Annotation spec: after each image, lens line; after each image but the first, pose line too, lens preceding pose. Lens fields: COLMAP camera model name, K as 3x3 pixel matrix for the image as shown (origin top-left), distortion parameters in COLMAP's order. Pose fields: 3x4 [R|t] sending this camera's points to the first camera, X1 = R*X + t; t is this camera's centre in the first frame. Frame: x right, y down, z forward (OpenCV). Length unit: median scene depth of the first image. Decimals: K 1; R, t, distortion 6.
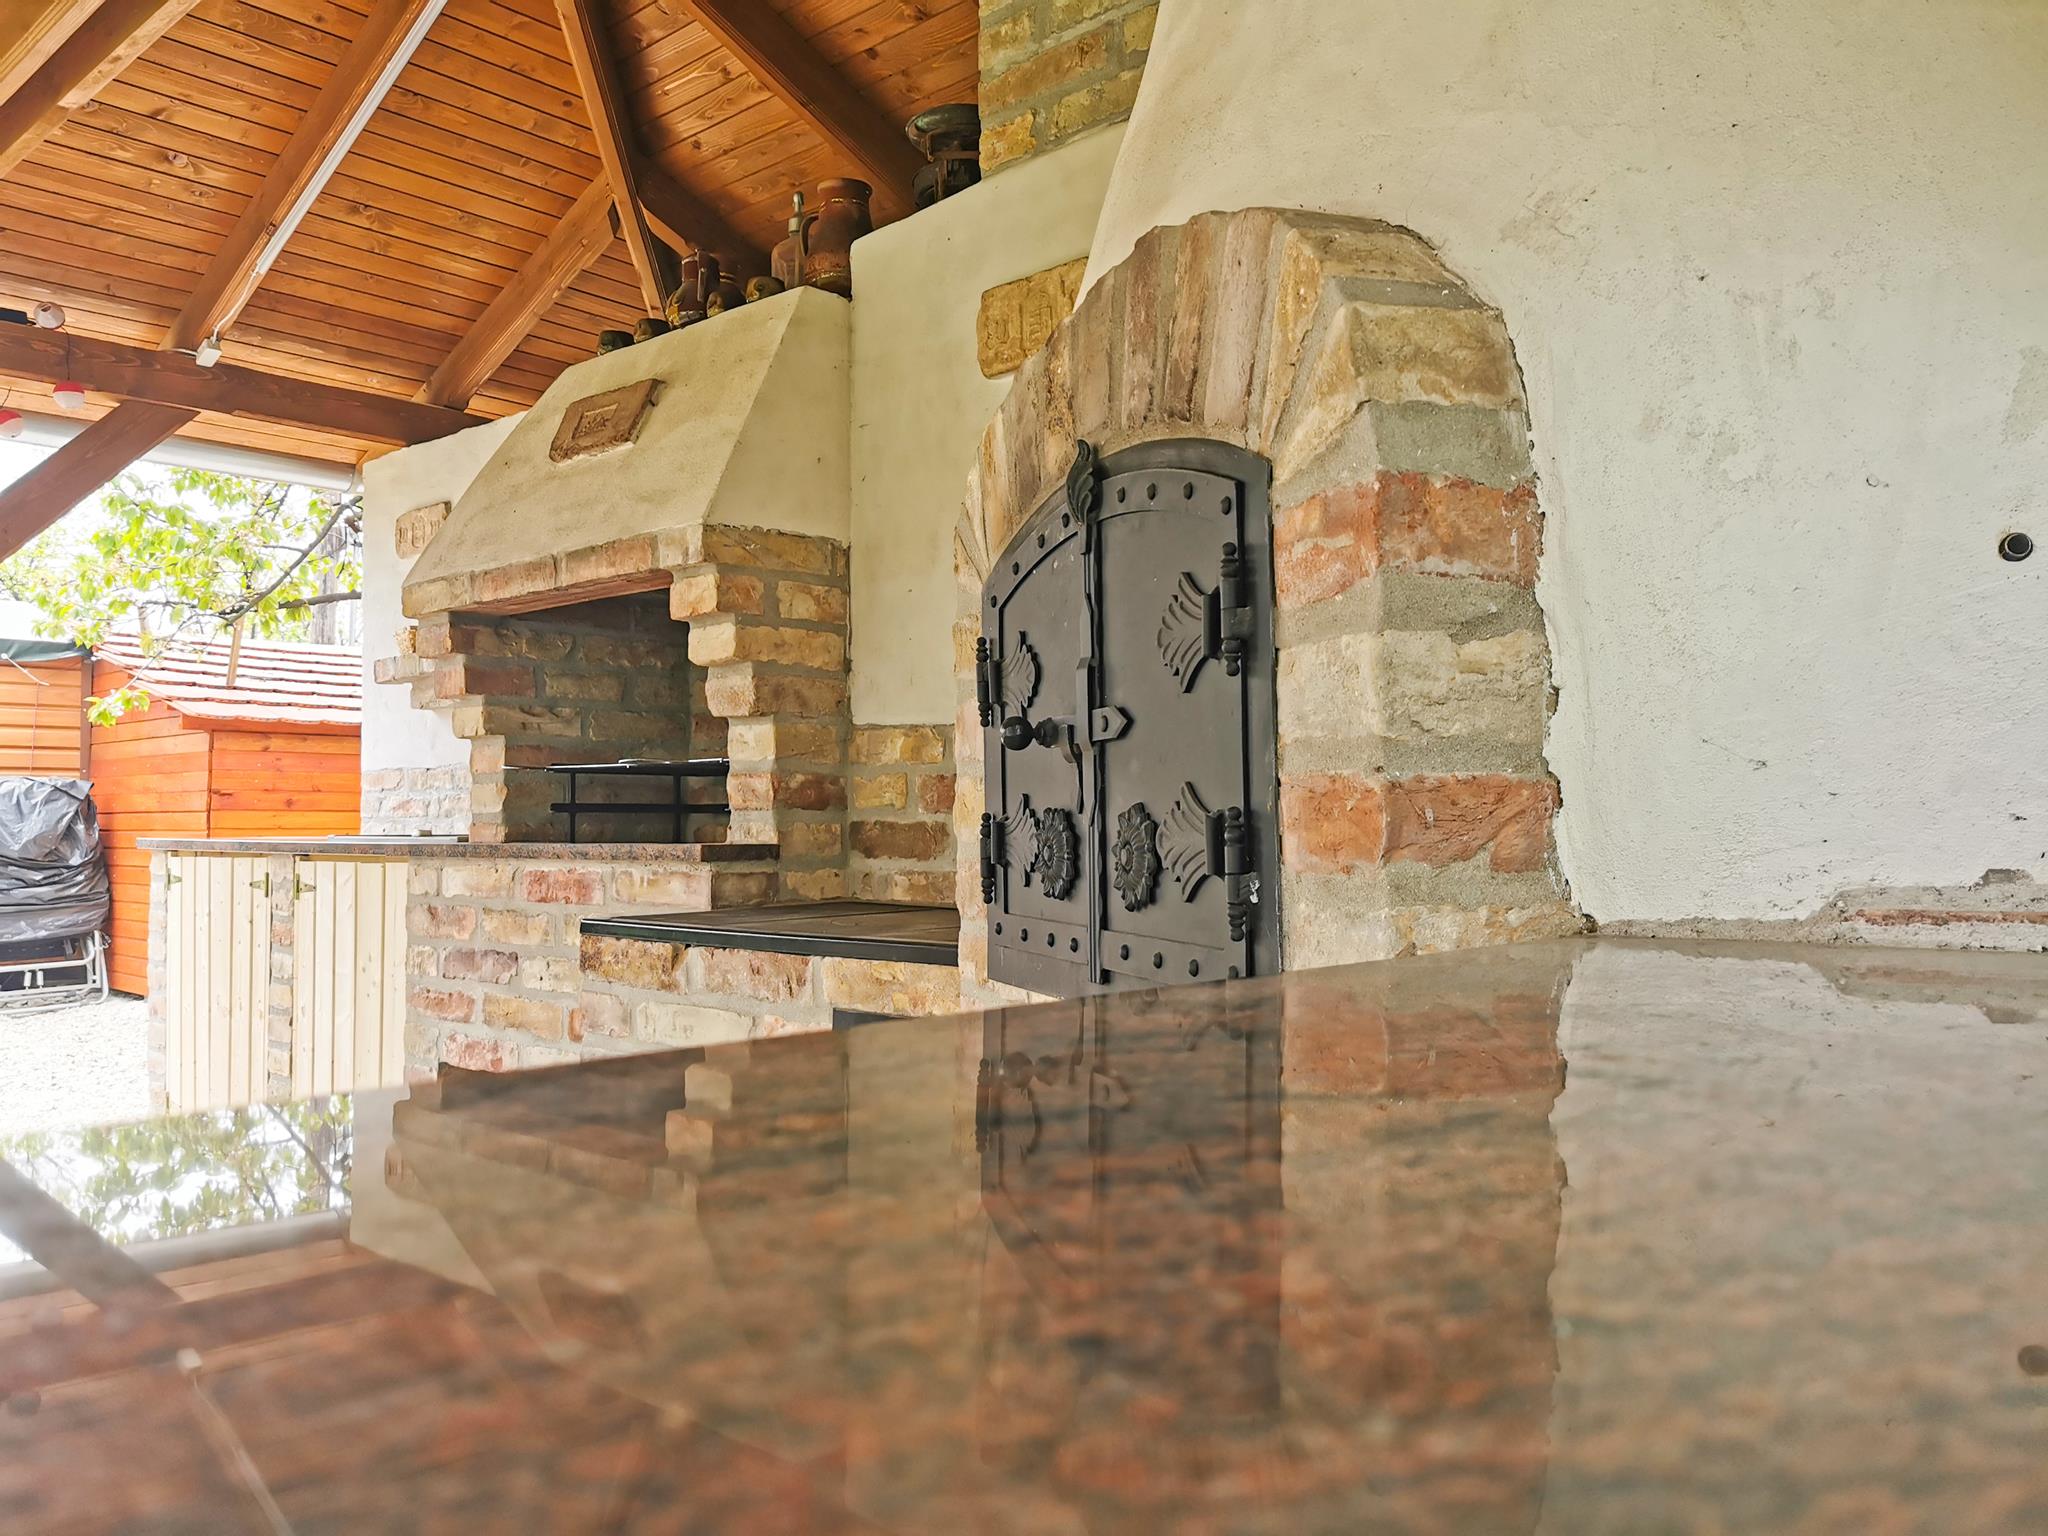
lens RADIAL K [[1578.3, 0, 1024.0], [0, 1578.3, 768.0], [0, 0, 1]] dist [0.025164, -0.005131]
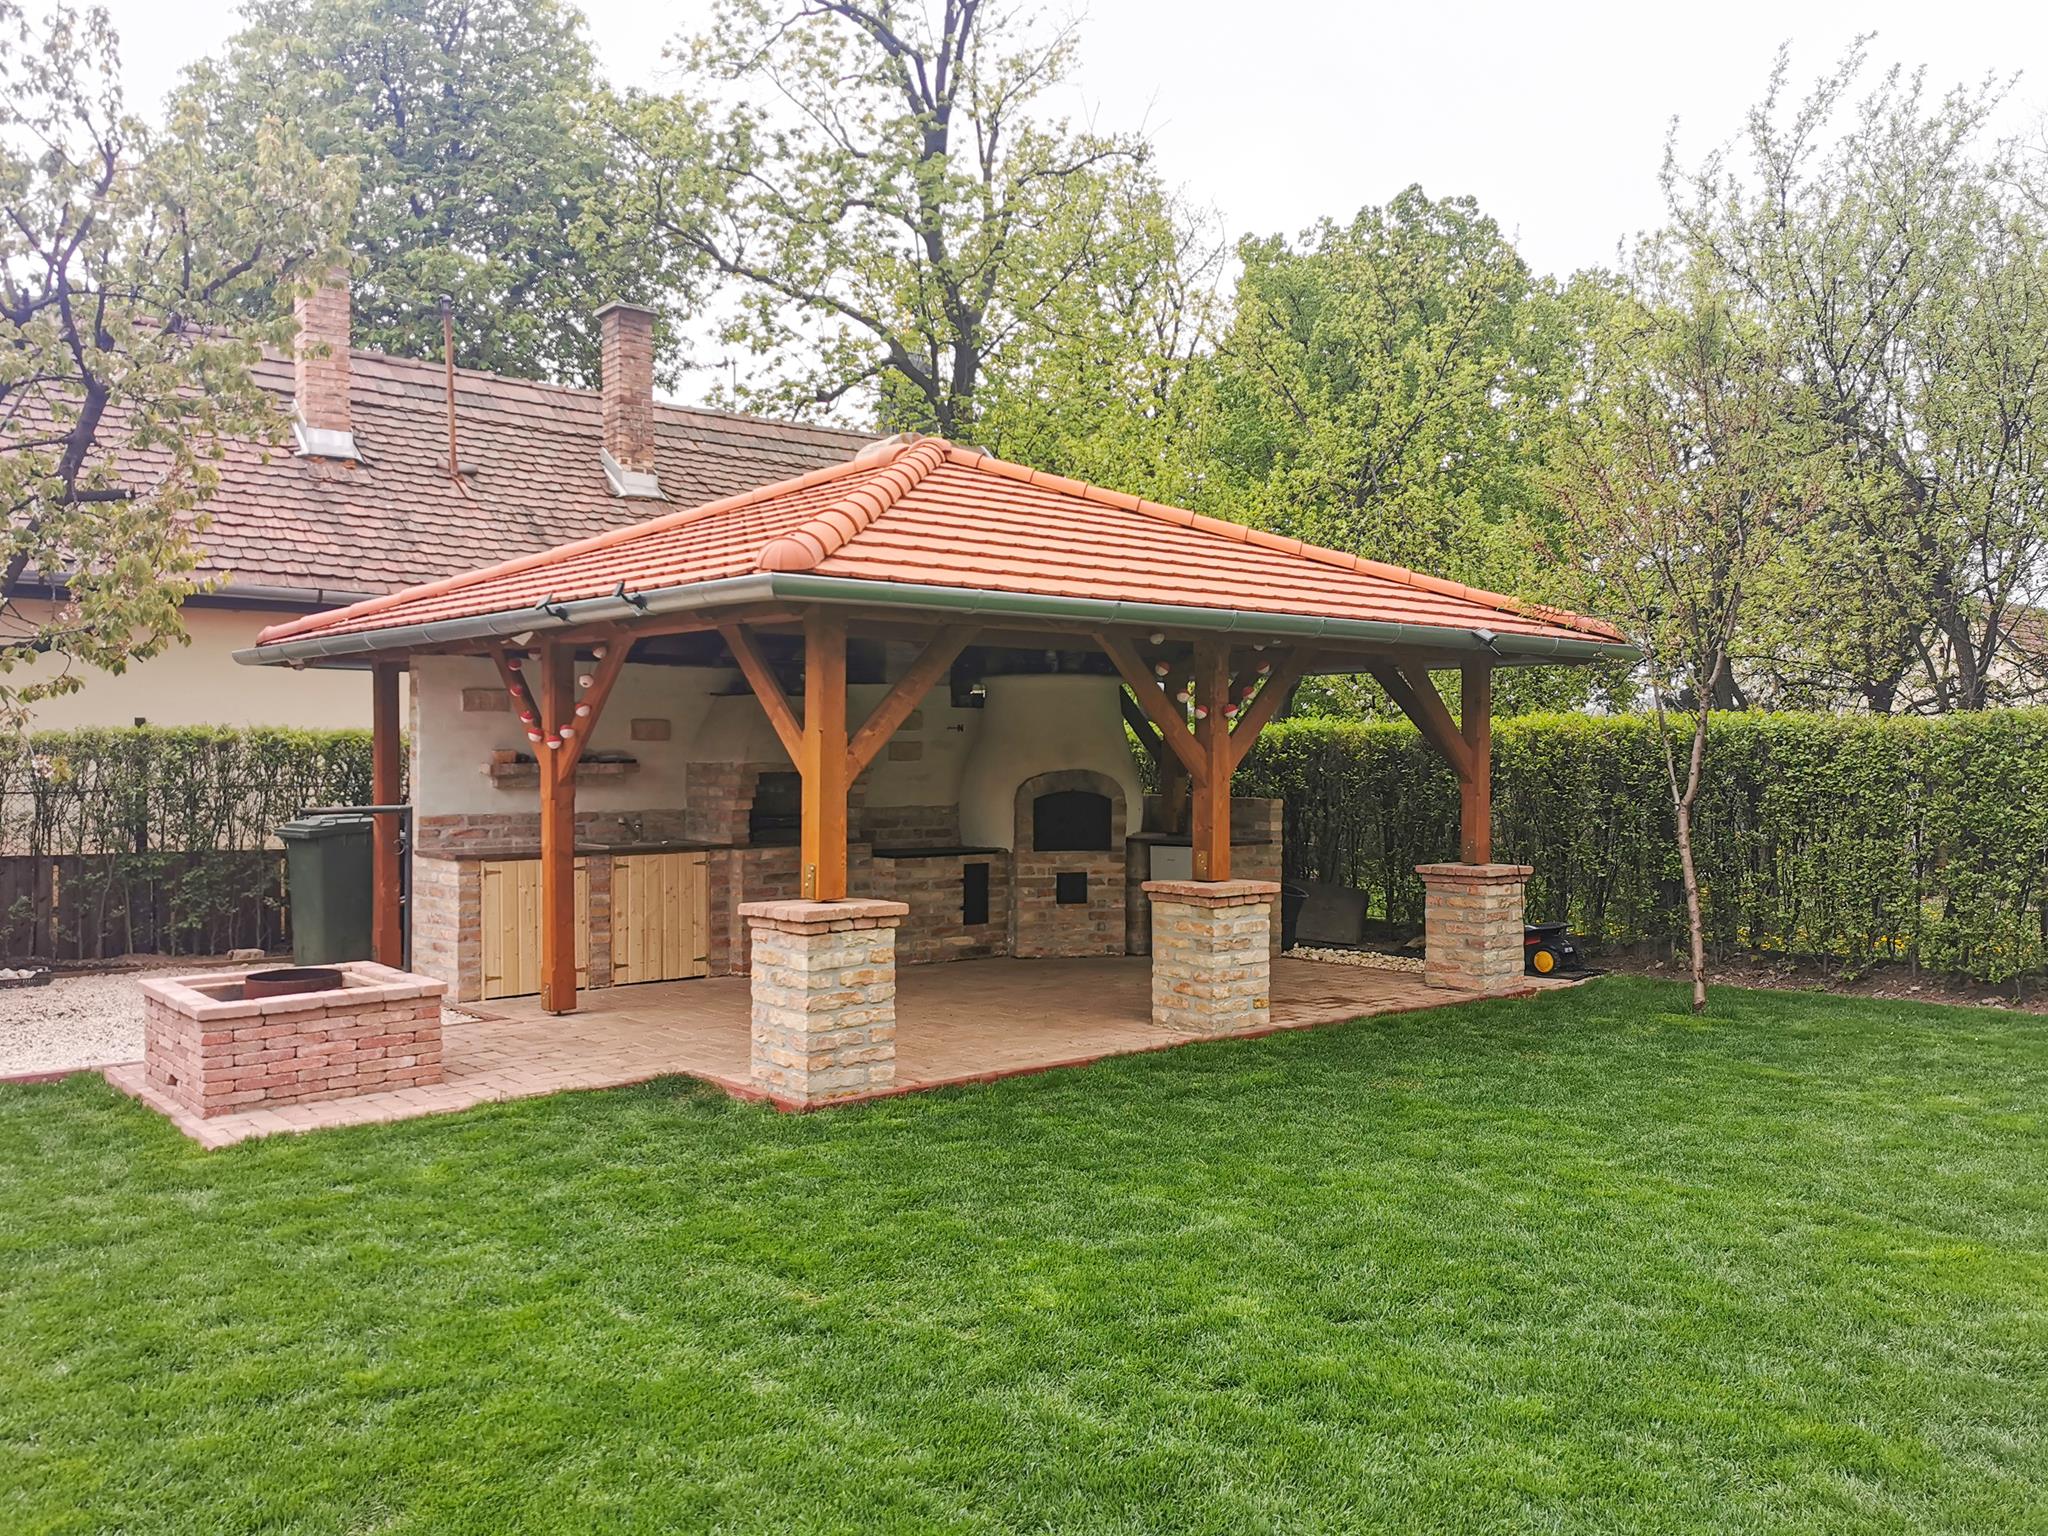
lens RADIAL K [[1578.3, 0, 1024.0], [0, 1578.3, 768.0], [0, 0, 1]] dist [0.025164, -0.005131]
pose [[0.110692, -0.007020, 0.993830, -4.111194], [-0.035721, 0.999301, 0.011037, -0.189473], [-0.993213, -0.036722, 0.110364, 0.124883]]
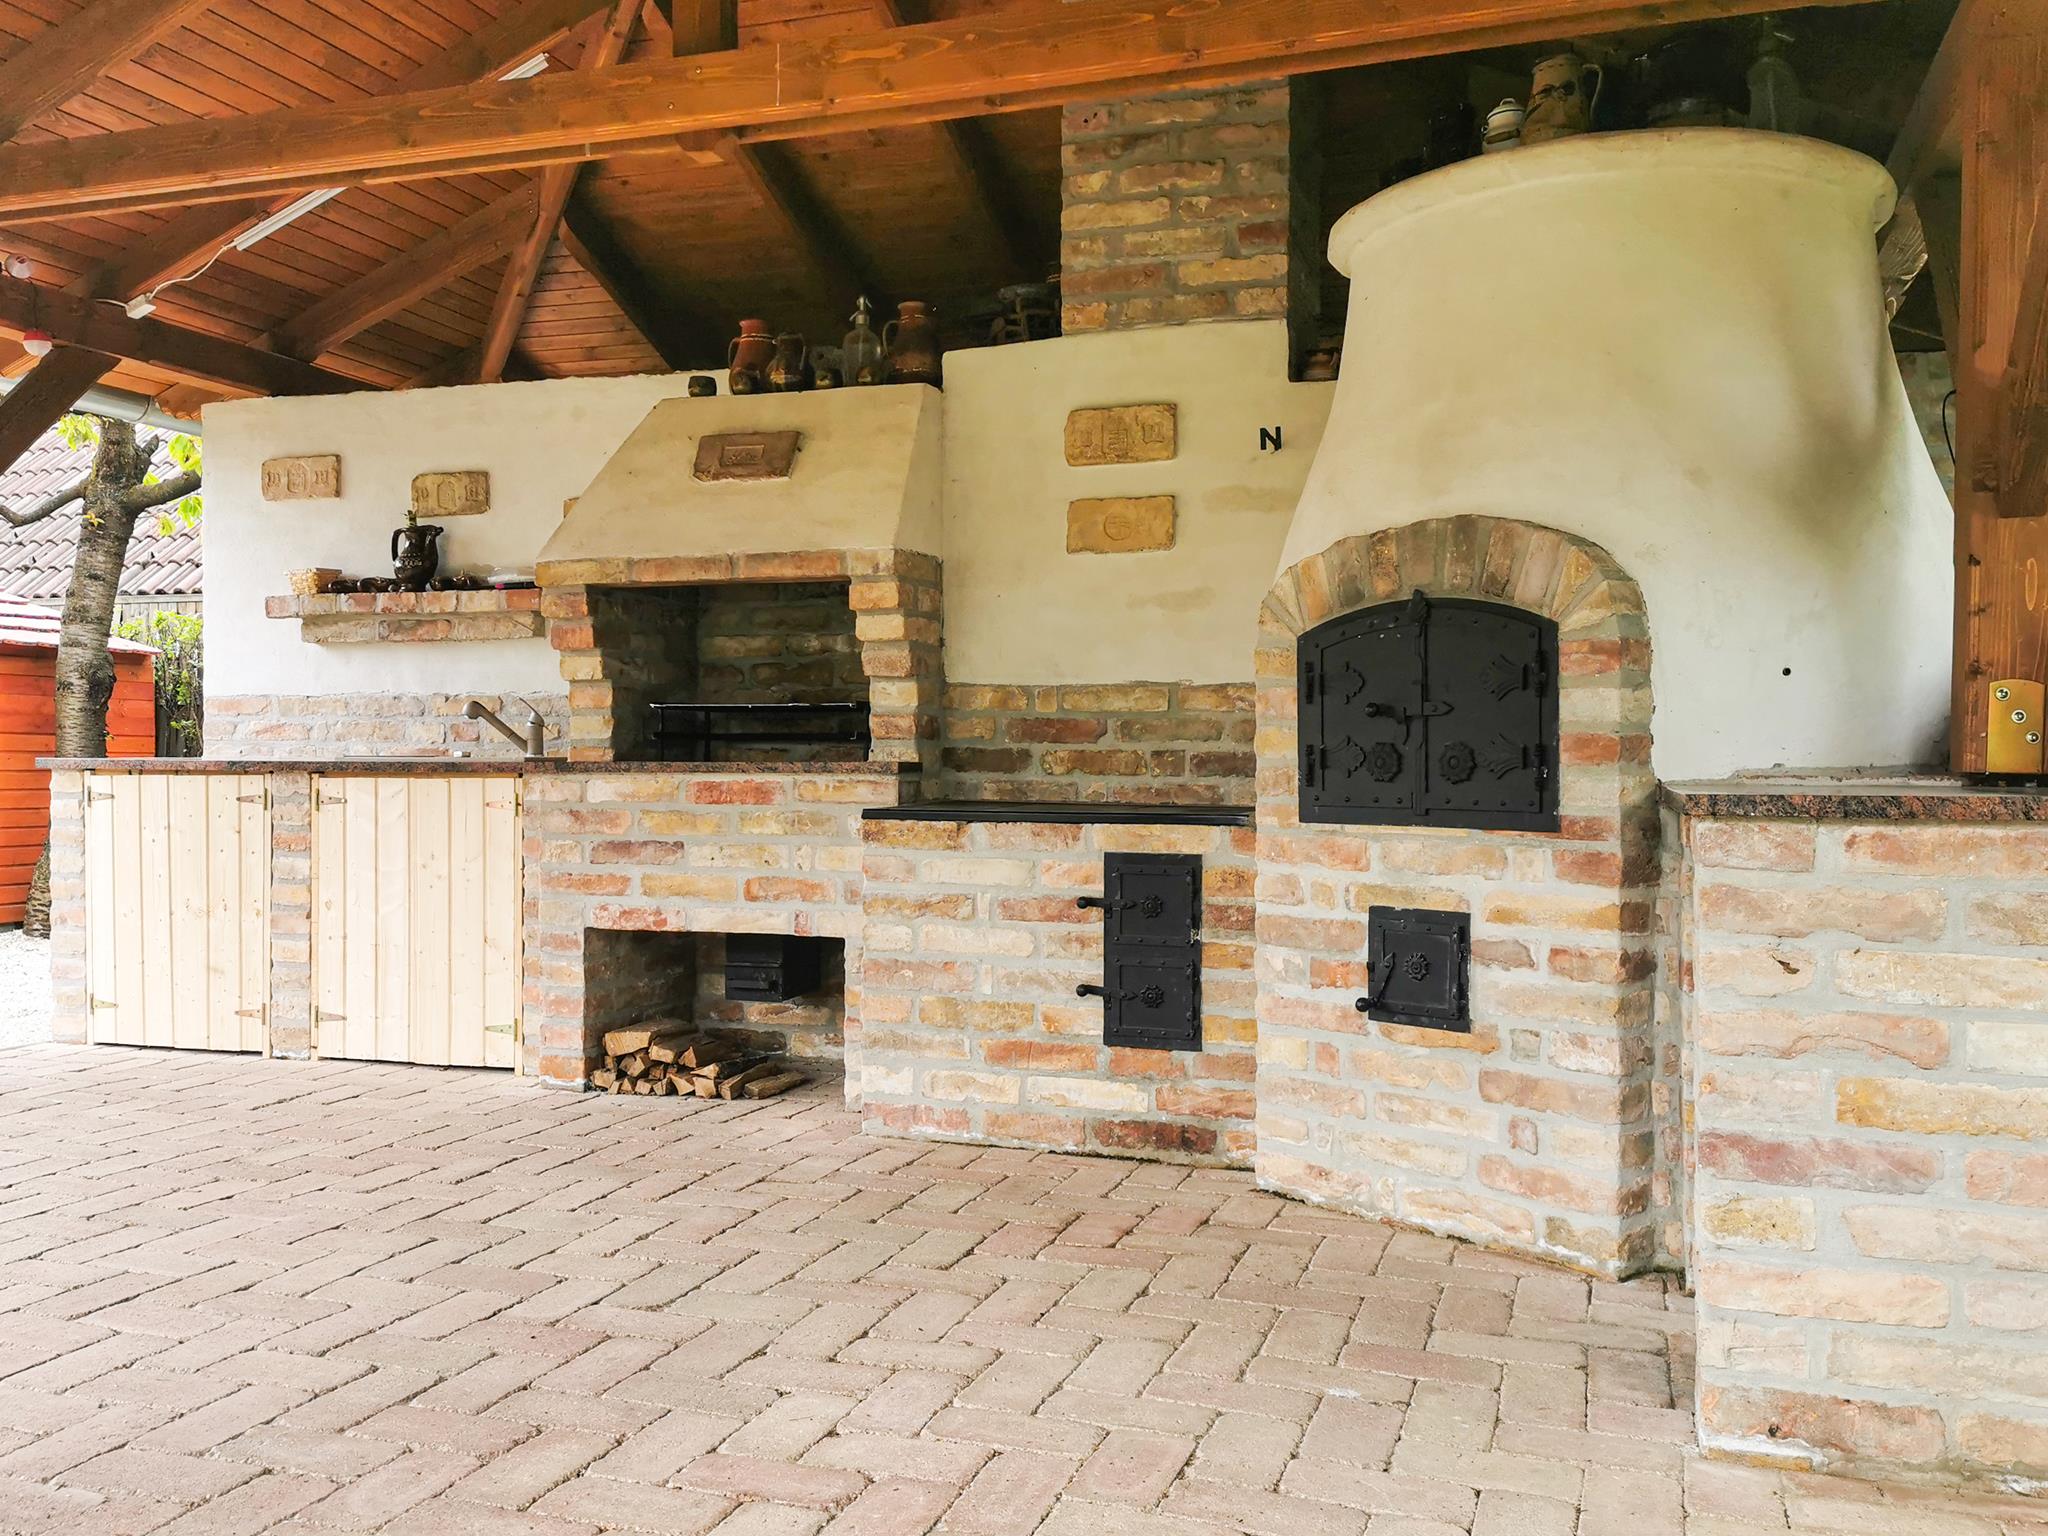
lens RADIAL K [[1733.9, 0, 1024.0], [0, 1733.9, 768.0], [0, 0, 1]] dist [0.038437, 0.002365]
pose [[0.913696, 0.001795, 0.406395, -0.722016], [-0.019583, 0.999023, 0.039614, -0.013558], [-0.405927, -0.044154, 0.912838, -0.538182]]
